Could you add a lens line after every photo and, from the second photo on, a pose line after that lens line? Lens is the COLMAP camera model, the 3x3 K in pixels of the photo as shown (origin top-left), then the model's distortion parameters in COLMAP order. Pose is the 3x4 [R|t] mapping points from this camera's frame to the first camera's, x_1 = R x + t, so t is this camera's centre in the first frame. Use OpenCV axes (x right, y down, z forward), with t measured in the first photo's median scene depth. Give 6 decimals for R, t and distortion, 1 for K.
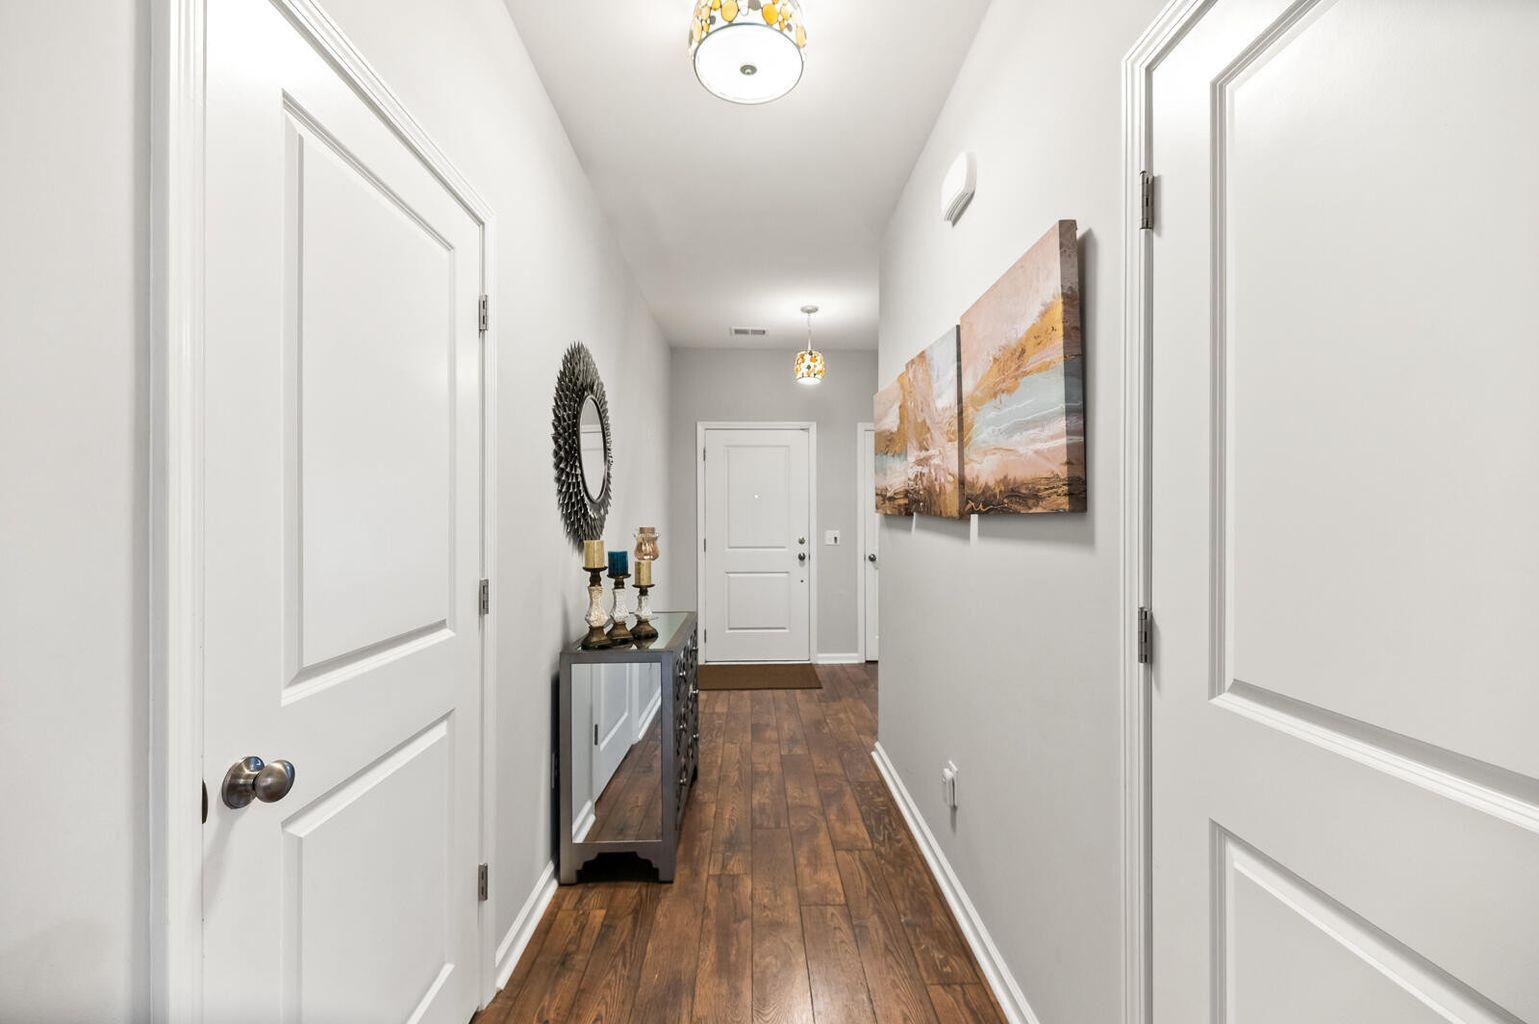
lens RADIAL K [[618.8, 0, 767.9], [0, 618.8, 513.5], [0, 0, 1]] dist [0.016293, -0.002829]
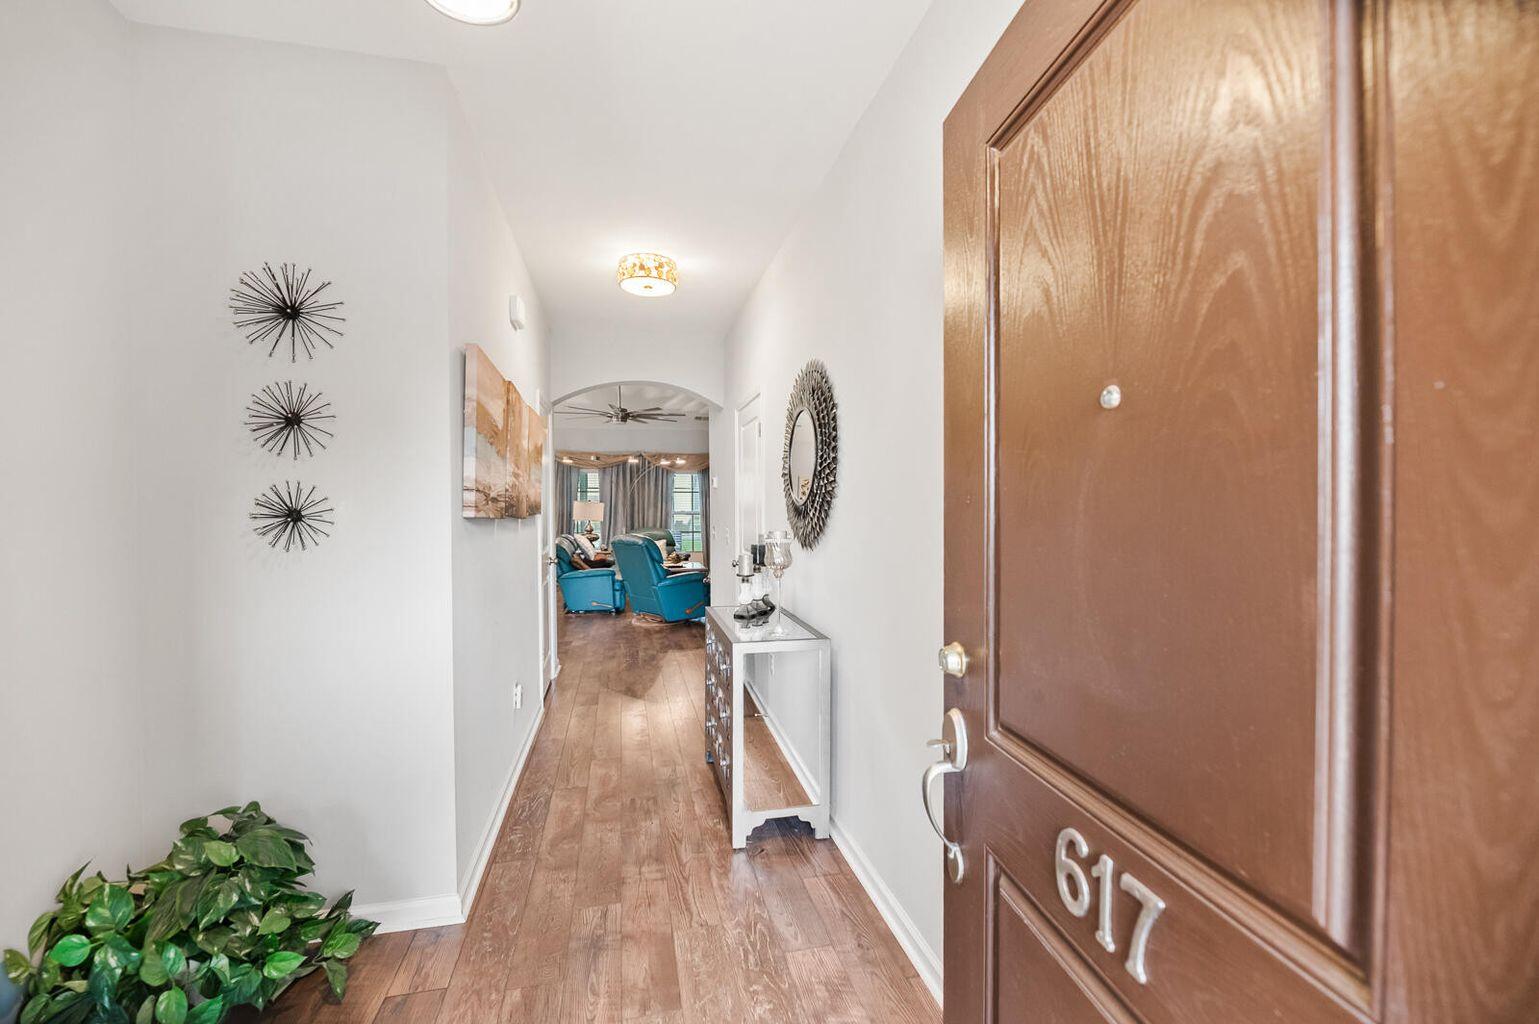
lens RADIAL K [[618.8, 0, 771.8], [0, 618.8, 508.9], [0, 0, 1]] dist [0.016293, -0.002829]
pose [[-0.978024, 0.000493, -0.208490, 0.003787], [0.000189, 0.999999, 0.001477, -0.013243], [0.208491, 0.001405, -0.978023, 1.937426]]
